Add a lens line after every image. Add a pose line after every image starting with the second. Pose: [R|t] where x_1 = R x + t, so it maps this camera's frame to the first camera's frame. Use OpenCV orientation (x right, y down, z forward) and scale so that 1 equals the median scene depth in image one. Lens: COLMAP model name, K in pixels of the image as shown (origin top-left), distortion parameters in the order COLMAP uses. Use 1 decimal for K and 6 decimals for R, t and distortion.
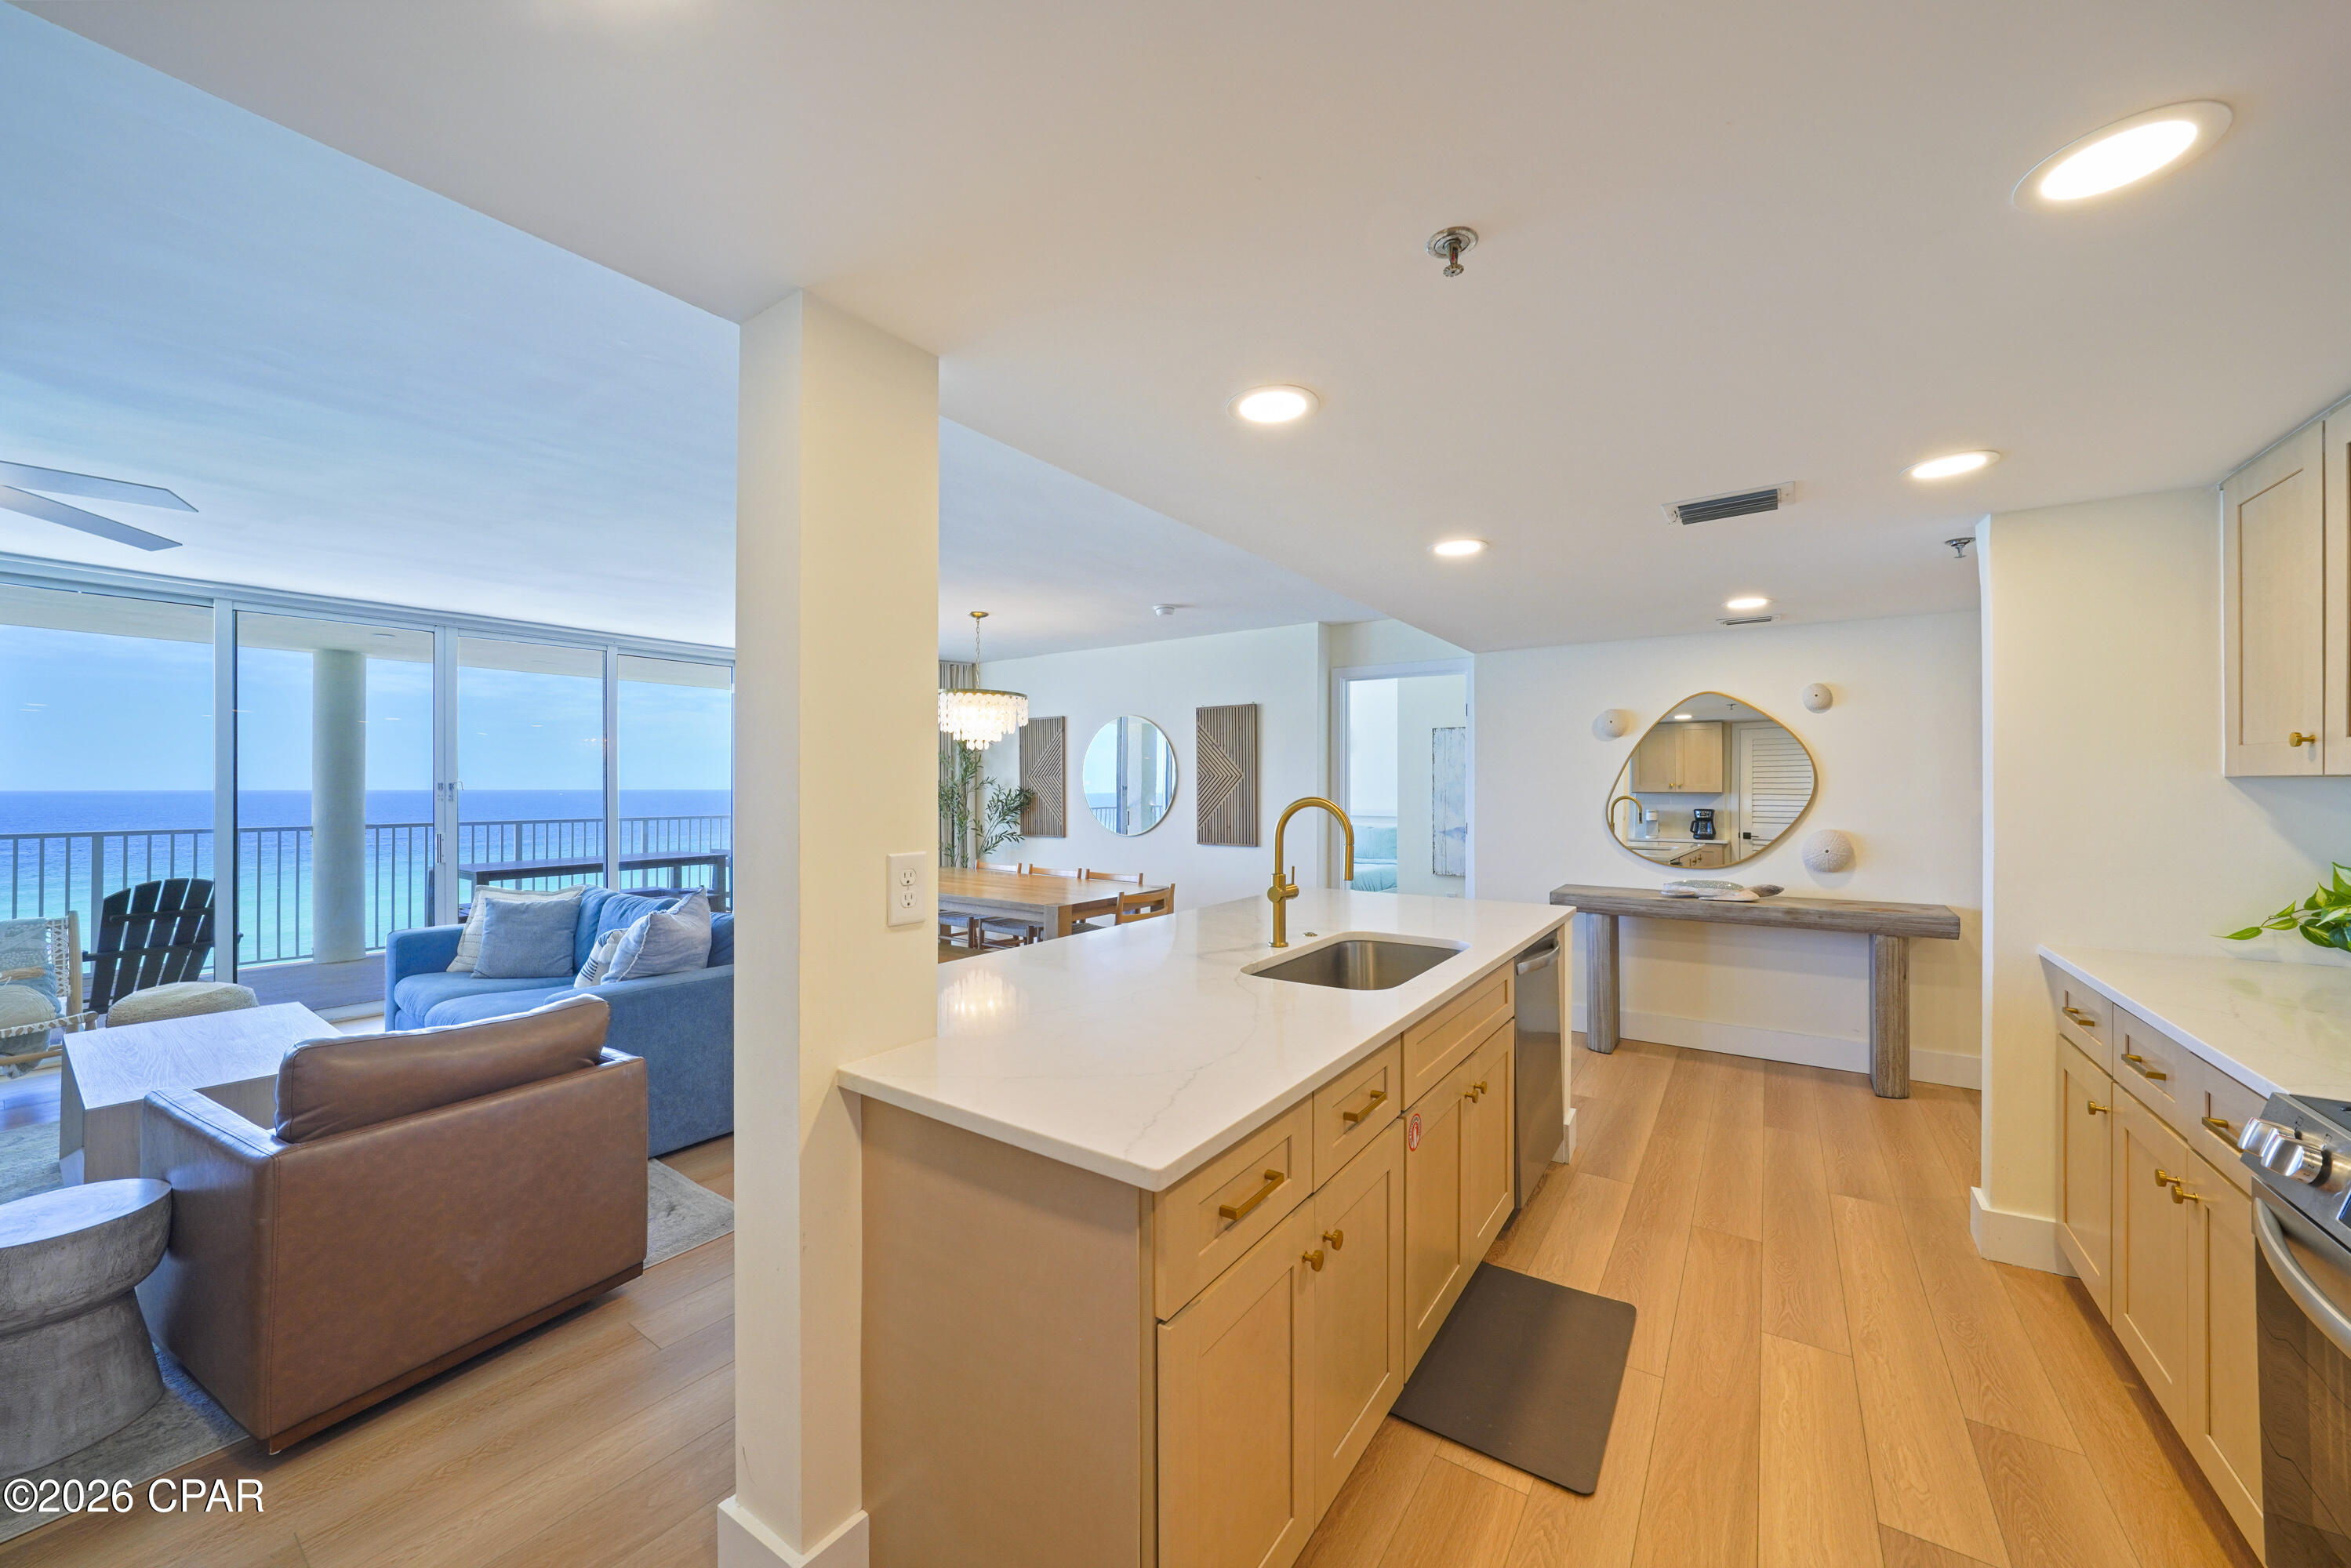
lens RADIAL K [[828.9, 0, 1188.9], [0, 828.9, 790.0], [0, 0, 1]] dist [-0.016820, 0.002777]
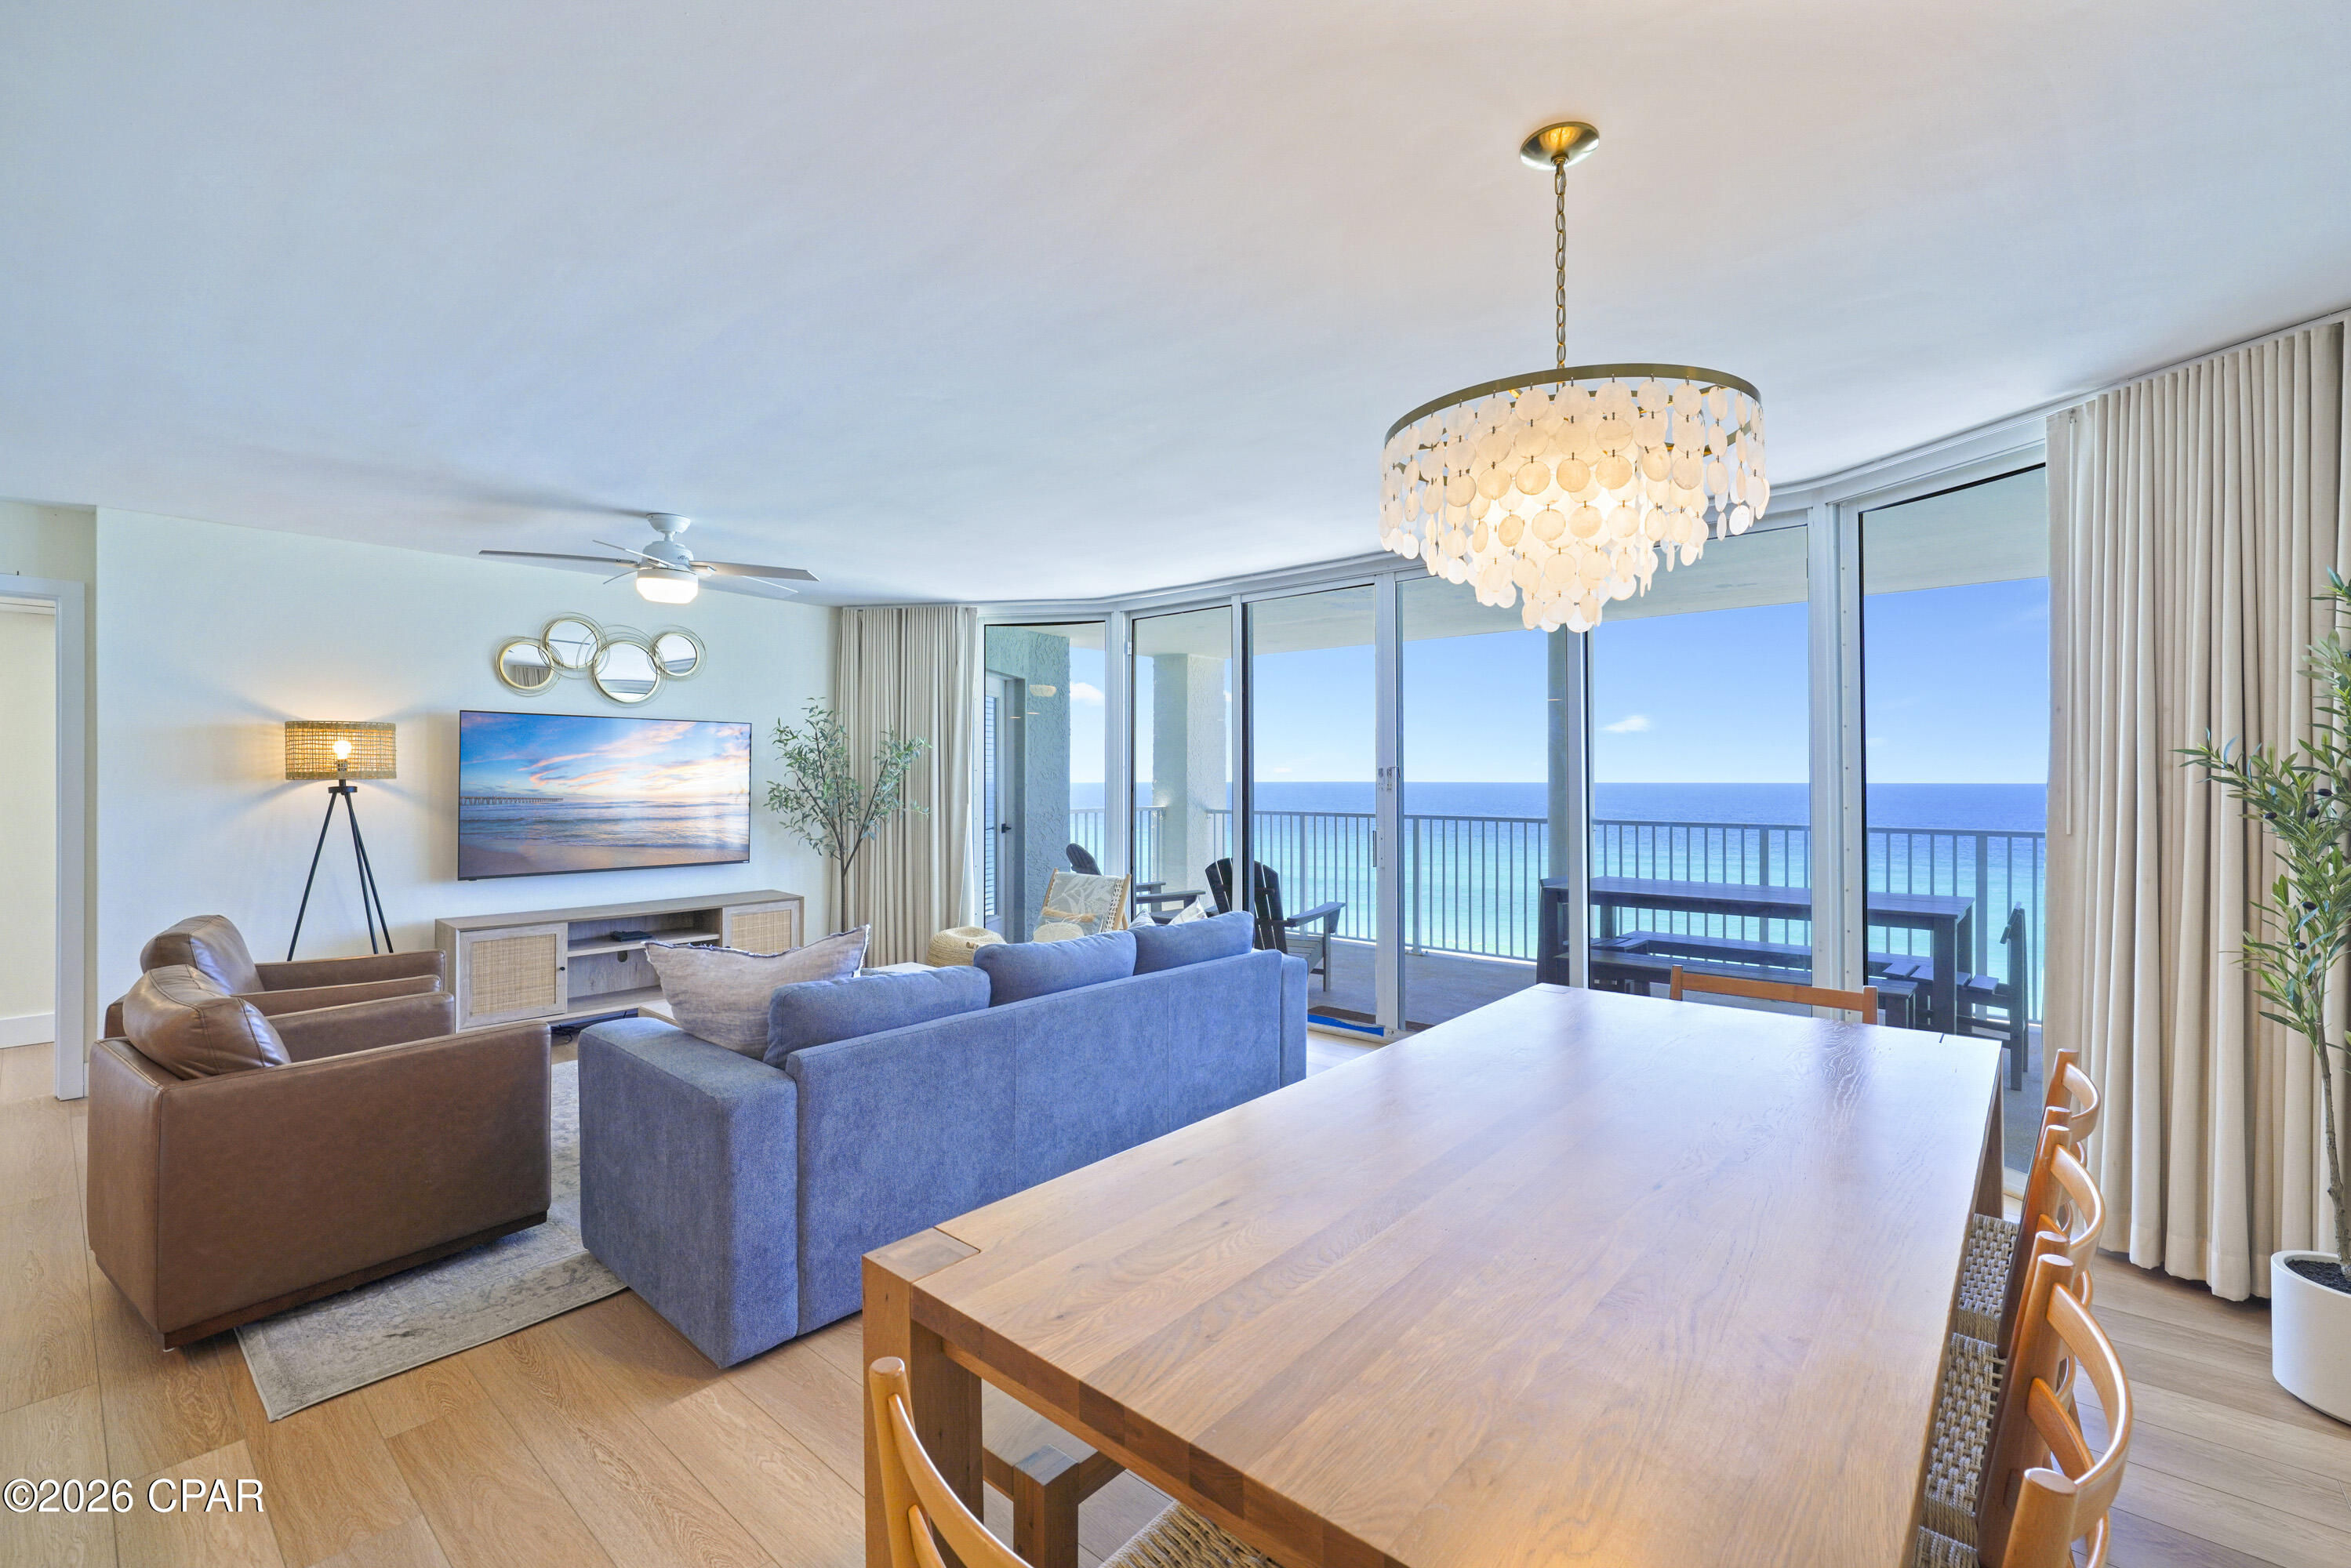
lens RADIAL K [[1007.8, 0, 1186.0], [0, 1007.8, 776.0], [0, 0, 1]] dist [-0.008123, 0.002993]
pose [[-0.113349, -0.002800, -0.993551, 0.112336], [-0.003867, 0.999990, -0.002377, 0.003435], [0.993548, 0.003572, -0.113359, 1.078089]]
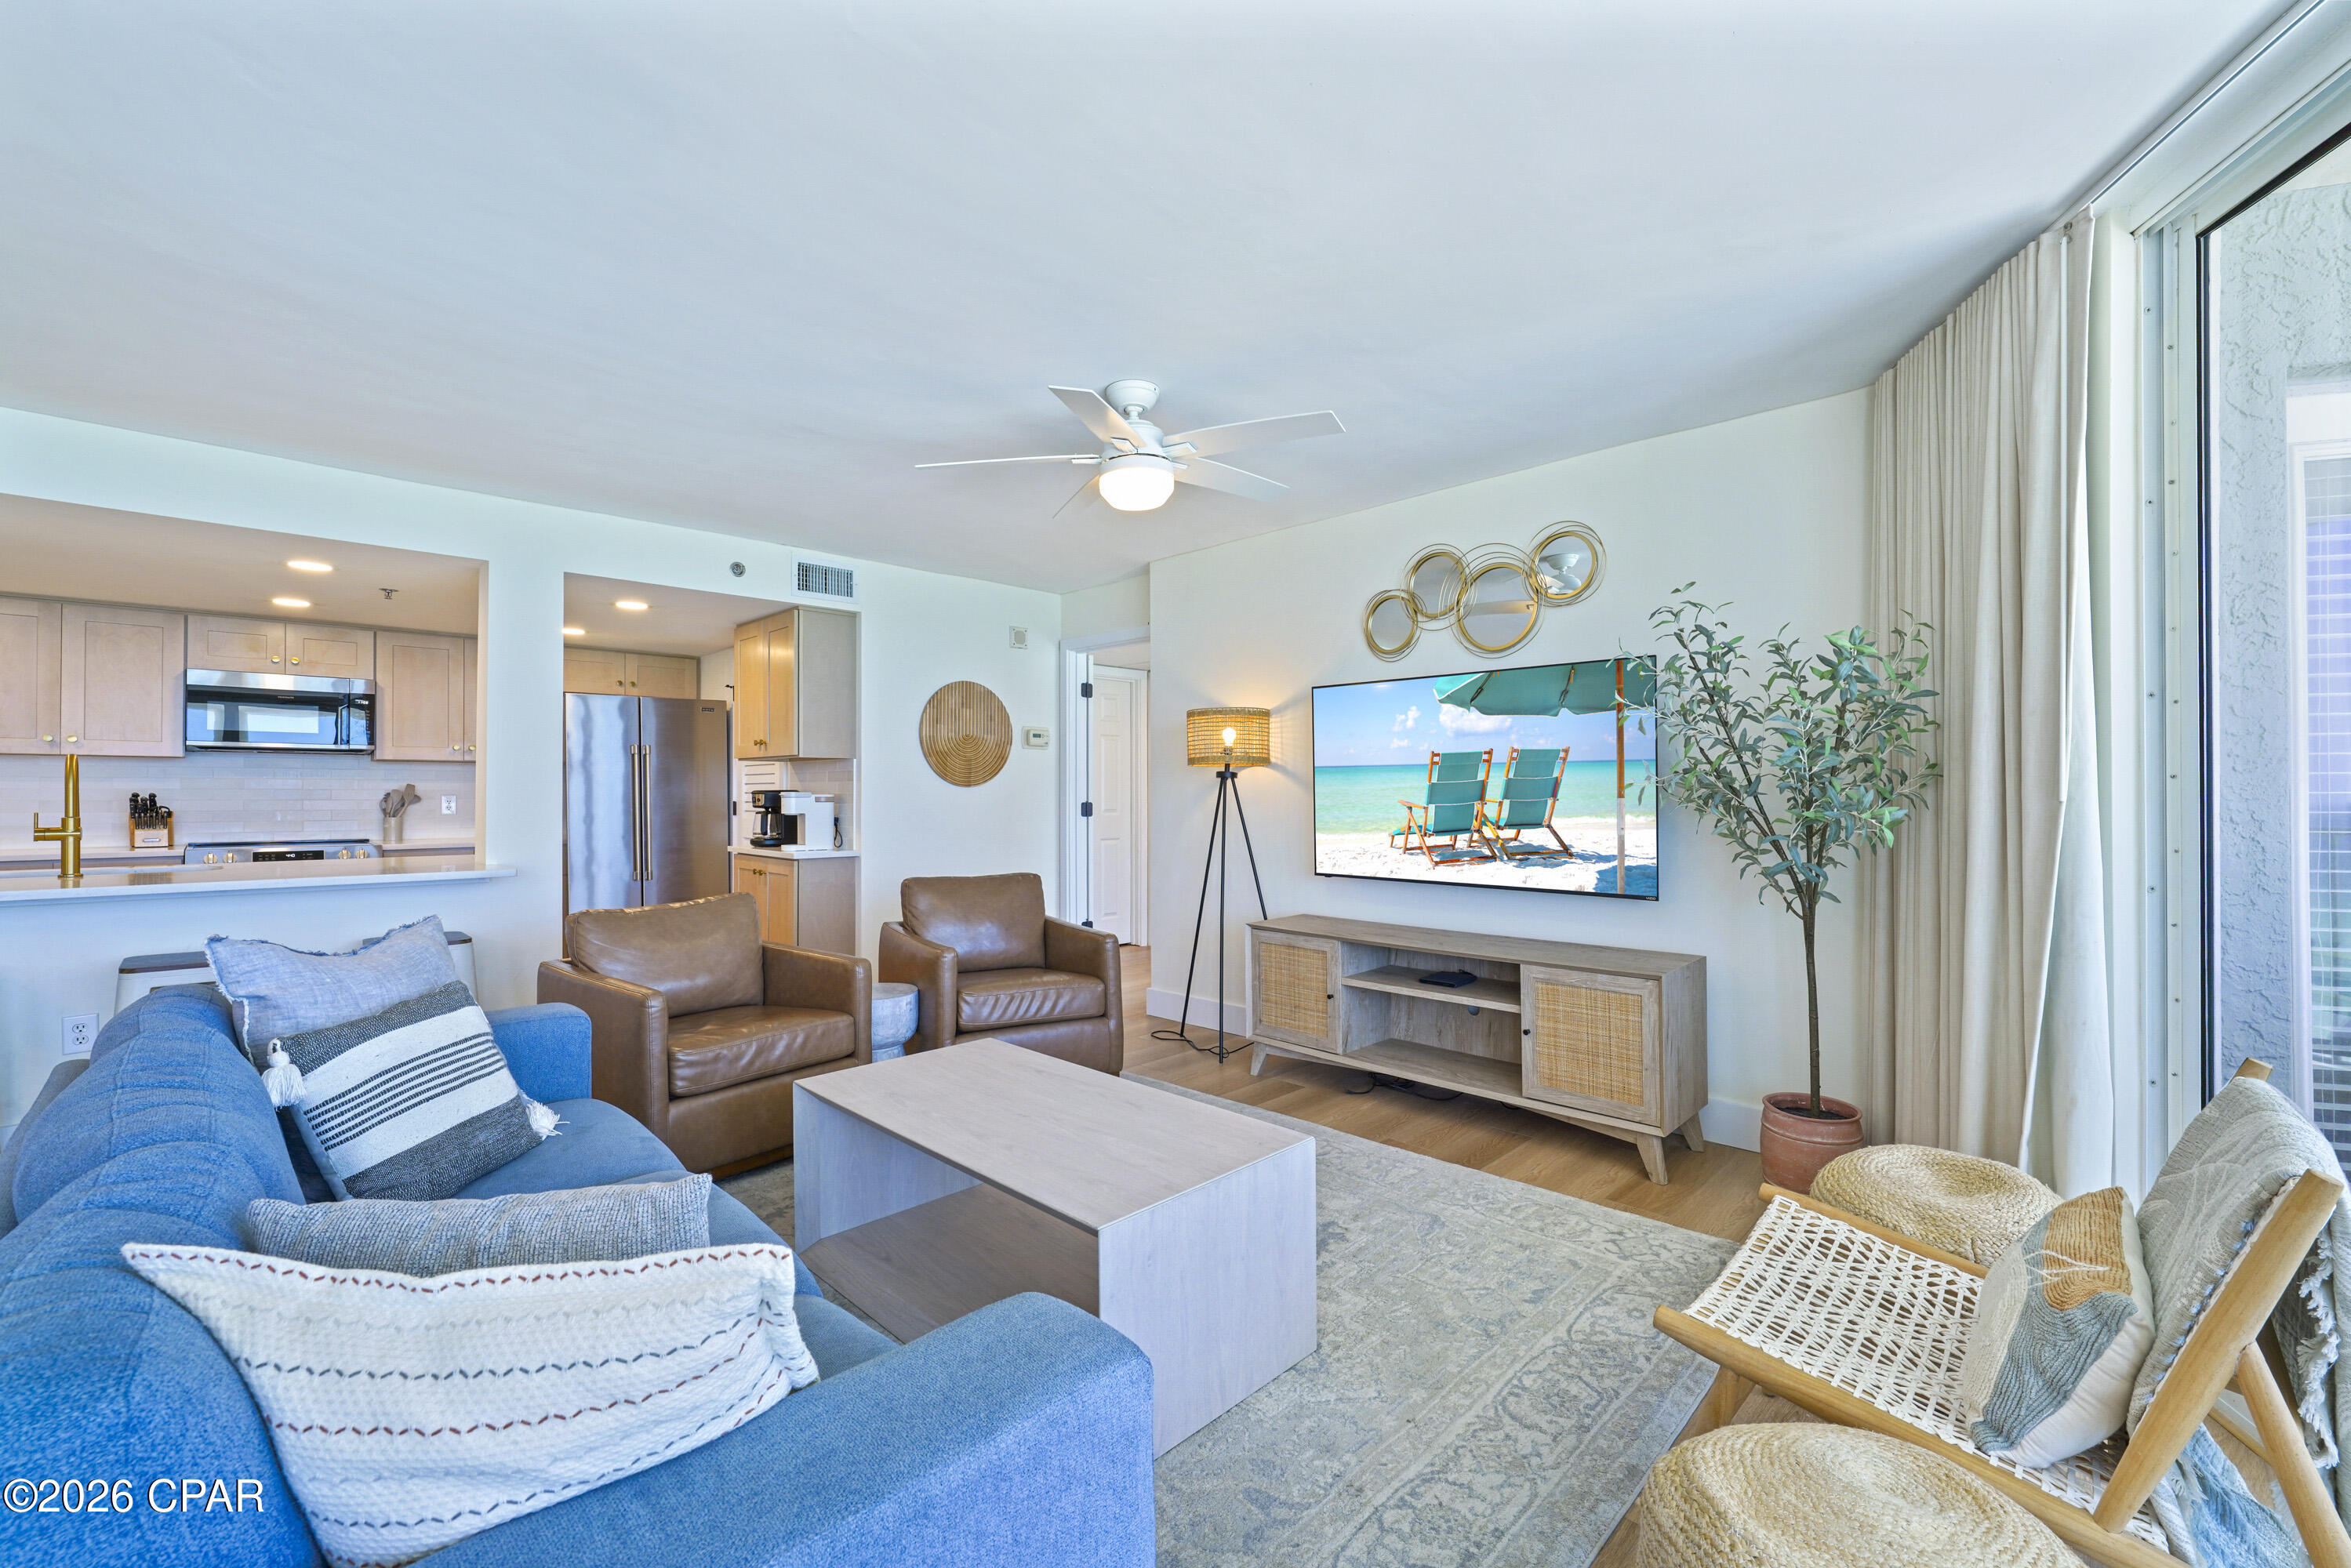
lens RADIAL K [[971.4, 0, 1182.3], [0, 971.4, 789.7], [0, 0, 1]] dist [-0.010197, 0.003000]
pose [[-0.984796, 0.001741, 0.173705, -0.932453], [0.001805, 0.999998, 0.000210, 0.033745], [-0.173705, 0.000520, -0.984798, 1.132969]]
